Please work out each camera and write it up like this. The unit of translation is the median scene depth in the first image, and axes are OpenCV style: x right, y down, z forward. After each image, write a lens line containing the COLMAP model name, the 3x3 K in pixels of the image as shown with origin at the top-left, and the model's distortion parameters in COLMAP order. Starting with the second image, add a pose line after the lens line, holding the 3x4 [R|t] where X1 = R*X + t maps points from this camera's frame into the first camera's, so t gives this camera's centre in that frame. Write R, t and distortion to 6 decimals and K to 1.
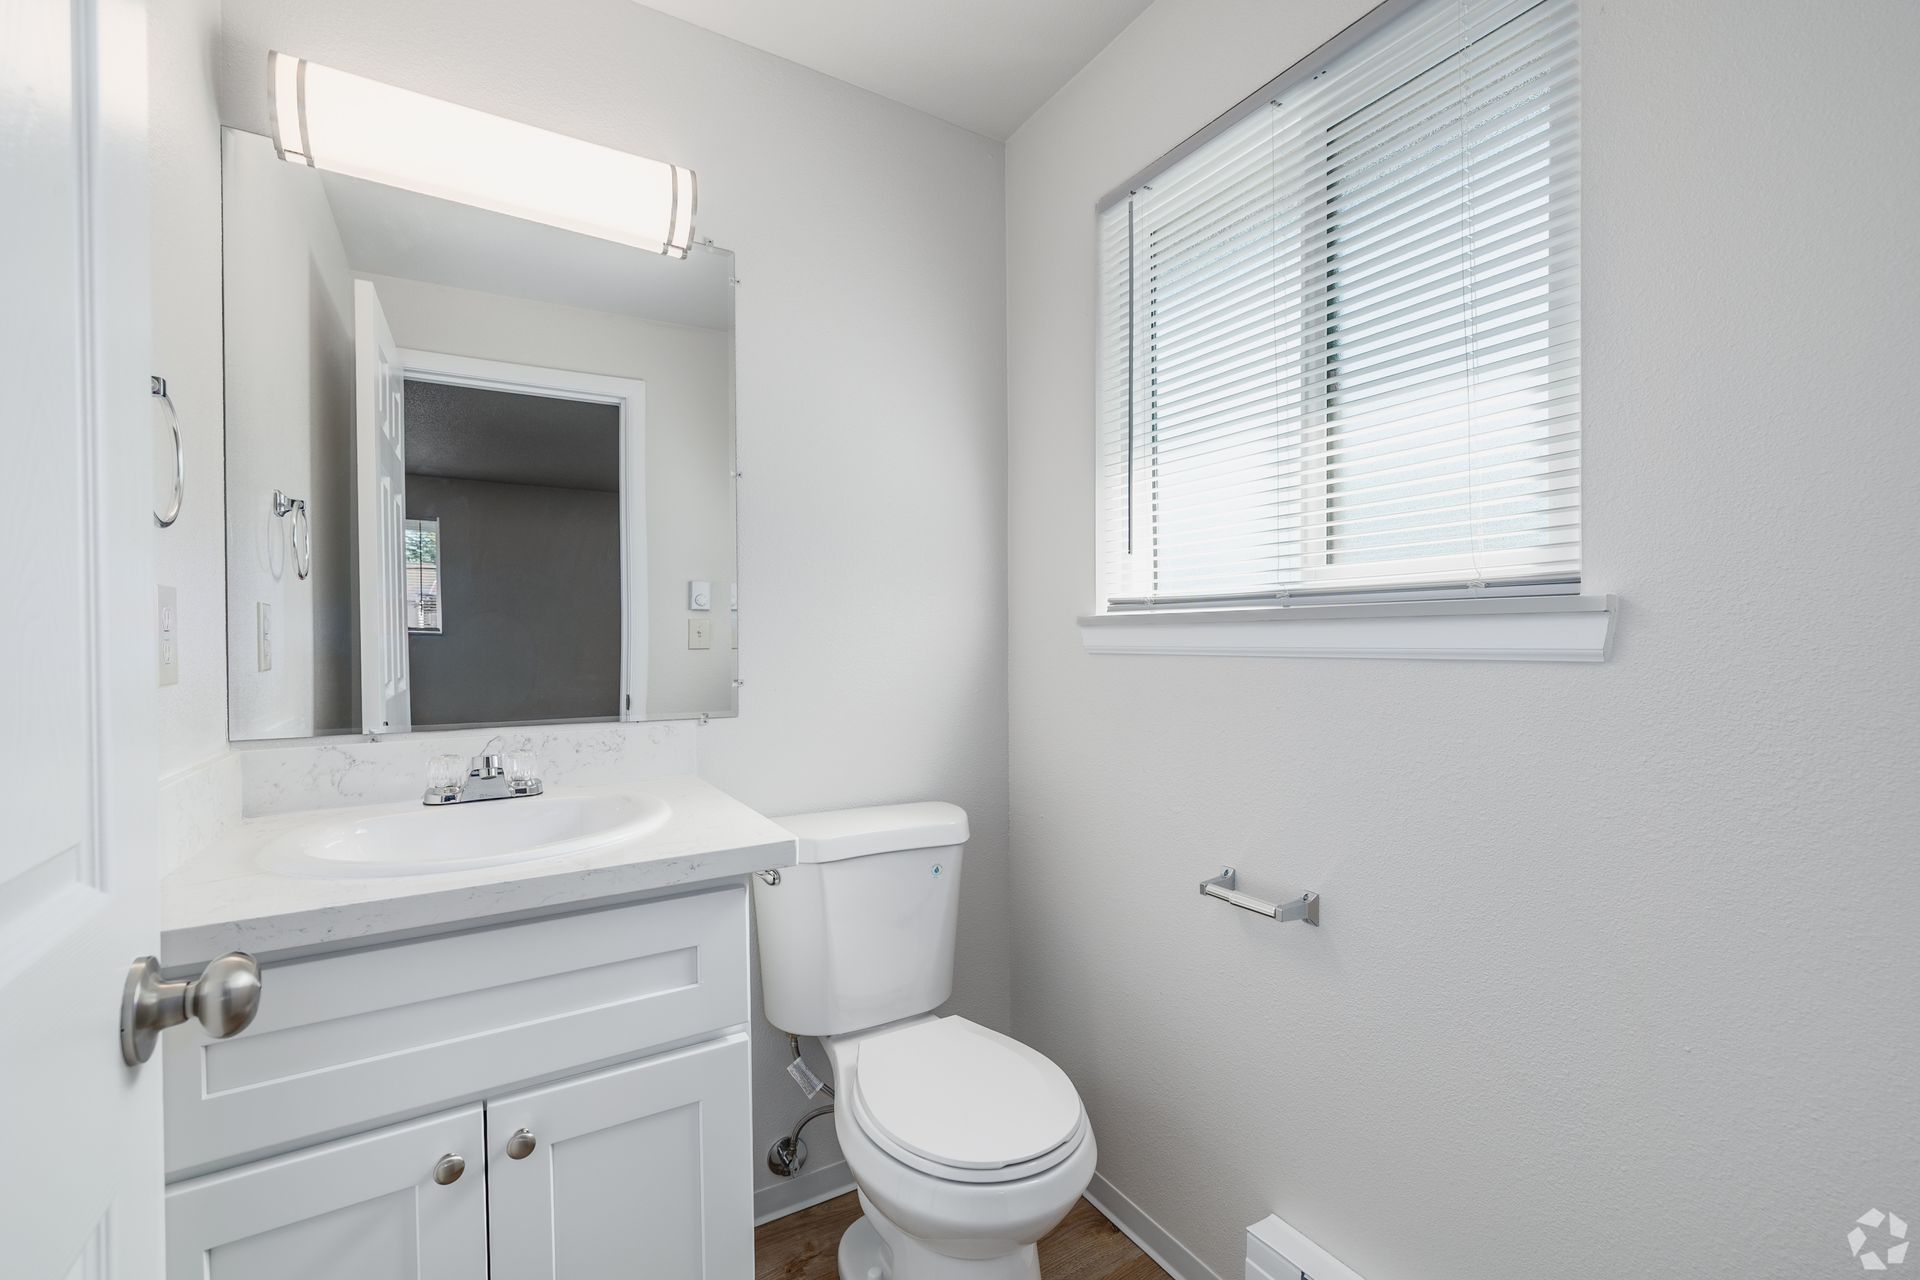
lens RADIAL K [[815.1, 0, 965.0], [0, 815.1, 647.3], [0, 0, 1]] dist [-0.001951, -0.000254]
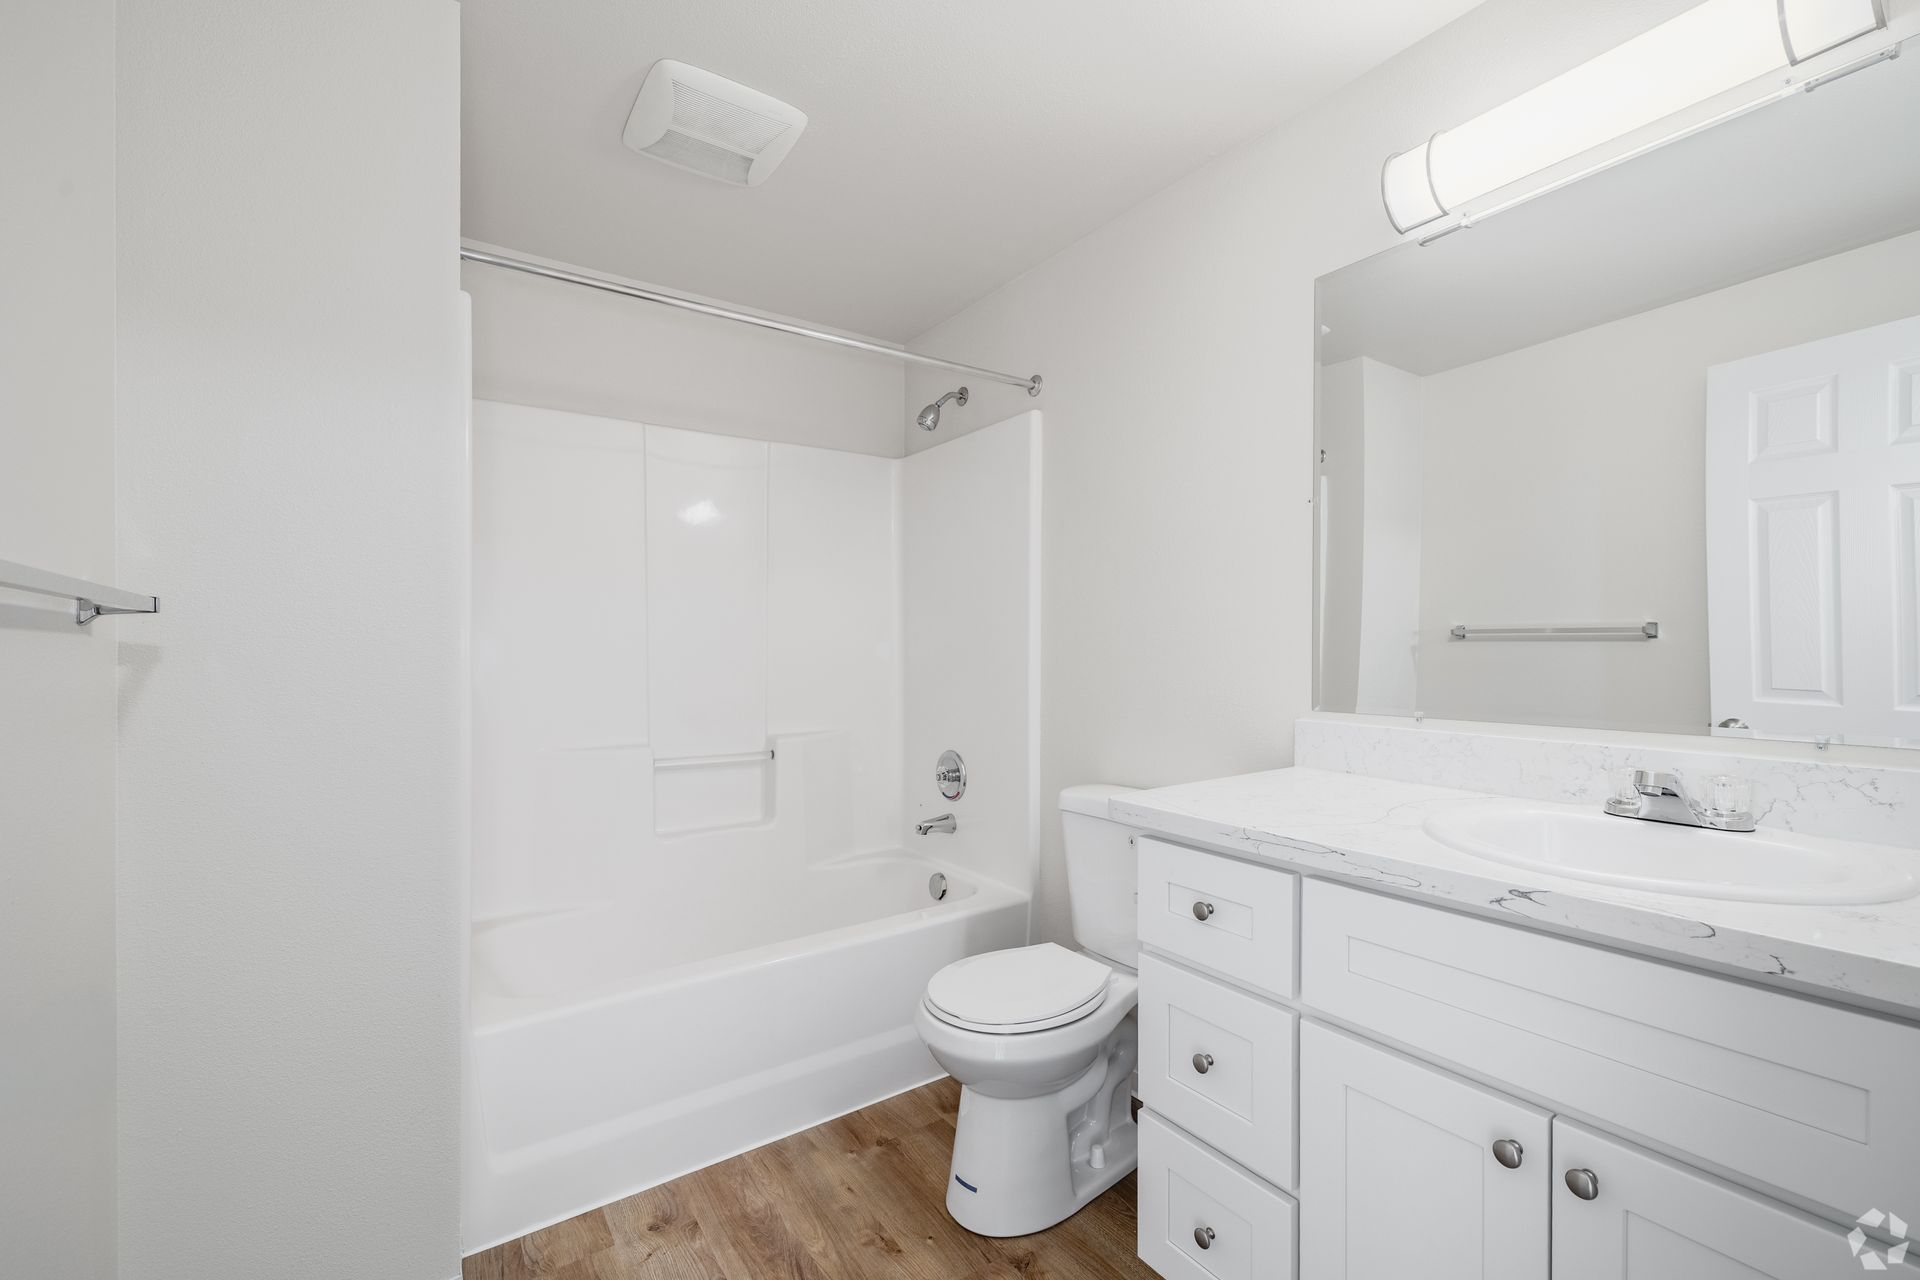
lens RADIAL K [[815.1, 0, 965.0], [0, 815.1, 647.3], [0, 0, 1]] dist [-0.001951, -0.000254]
pose [[0.074448, 0.011048, -0.997164, 0.375712], [-0.016440, 0.999816, 0.009850, -0.000818], [0.997089, 0.015660, 0.074616, 0.237227]]
